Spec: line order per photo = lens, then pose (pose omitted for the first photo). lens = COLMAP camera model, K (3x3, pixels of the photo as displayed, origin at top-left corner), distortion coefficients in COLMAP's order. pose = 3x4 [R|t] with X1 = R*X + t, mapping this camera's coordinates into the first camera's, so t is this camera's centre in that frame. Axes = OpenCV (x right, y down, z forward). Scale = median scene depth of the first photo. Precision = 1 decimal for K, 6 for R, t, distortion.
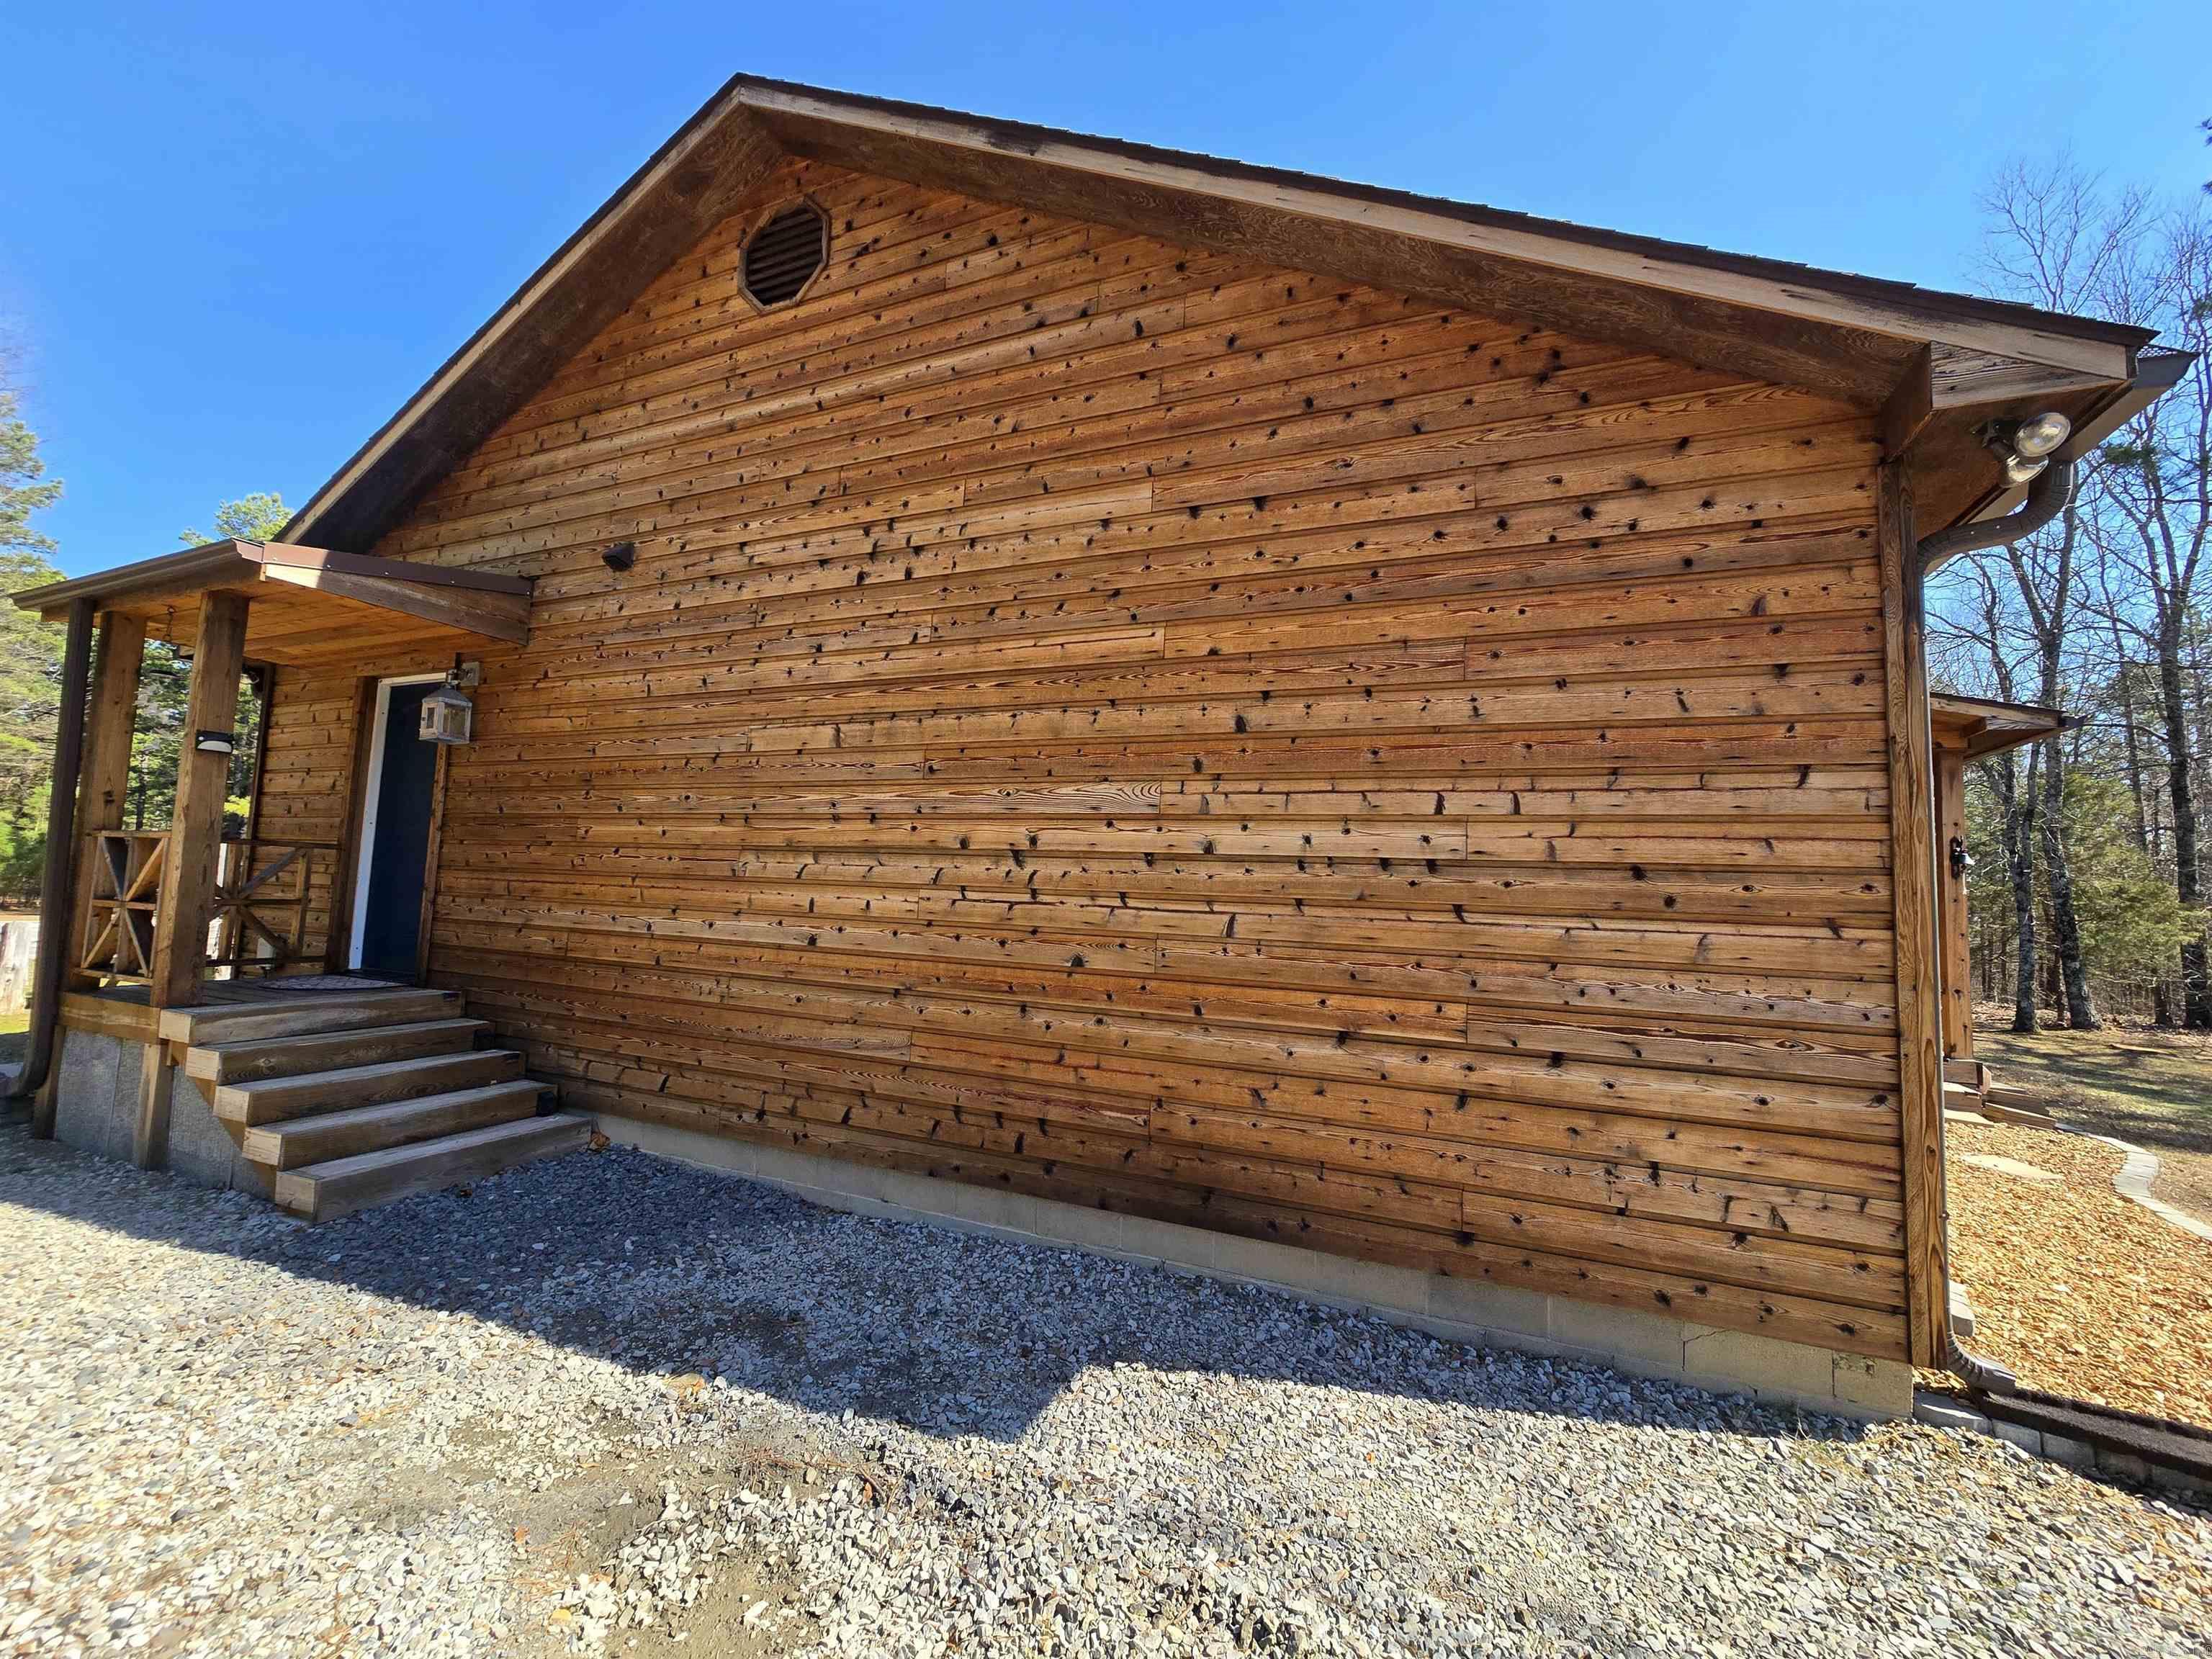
lens RADIAL K [[907.0, 0, 1094.4], [0, 907.0, 820.1], [0, 0, 1]] dist [-0.003000, 0.000237]
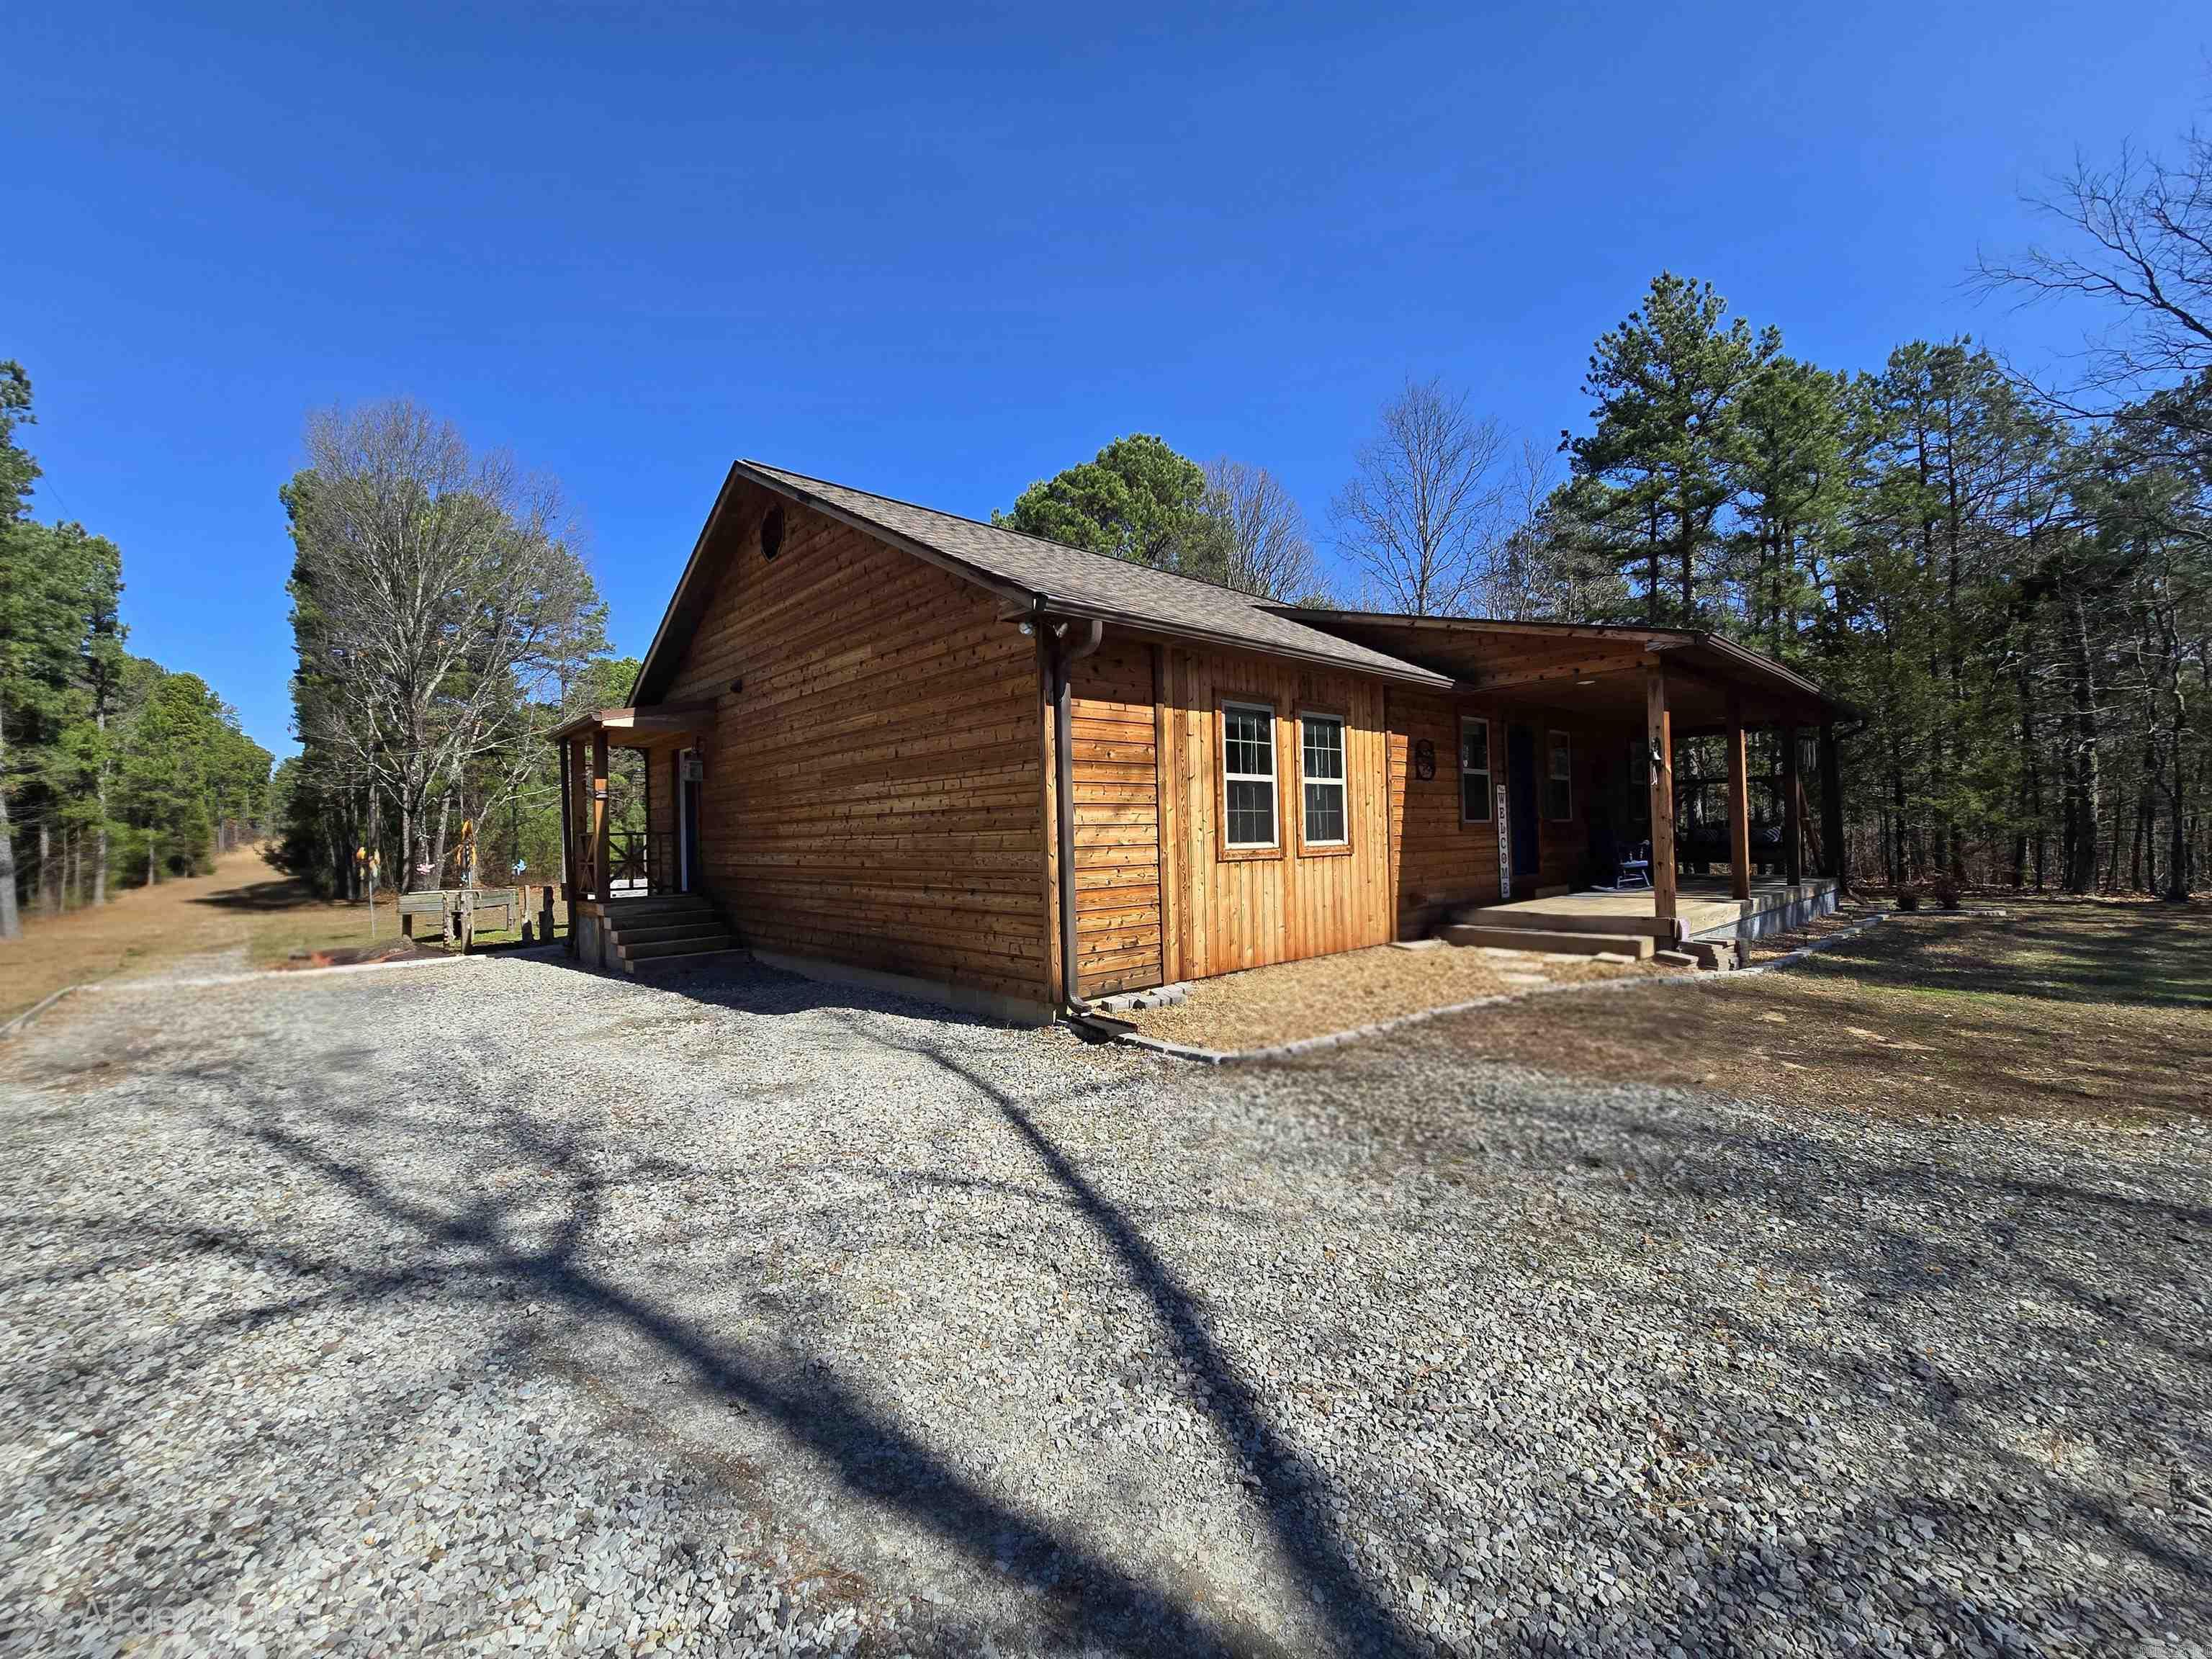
lens RADIAL K [[907.0, 0, 1094.4], [0, 907.0, 820.1], [0, 0, 1]] dist [-0.003000, 0.000237]
pose [[0.911644, -0.070793, -0.404837, 1.464789], [0.095572, 0.994565, 0.041299, 0.010259], [0.399714, -0.076341, 0.913456, -0.838970]]
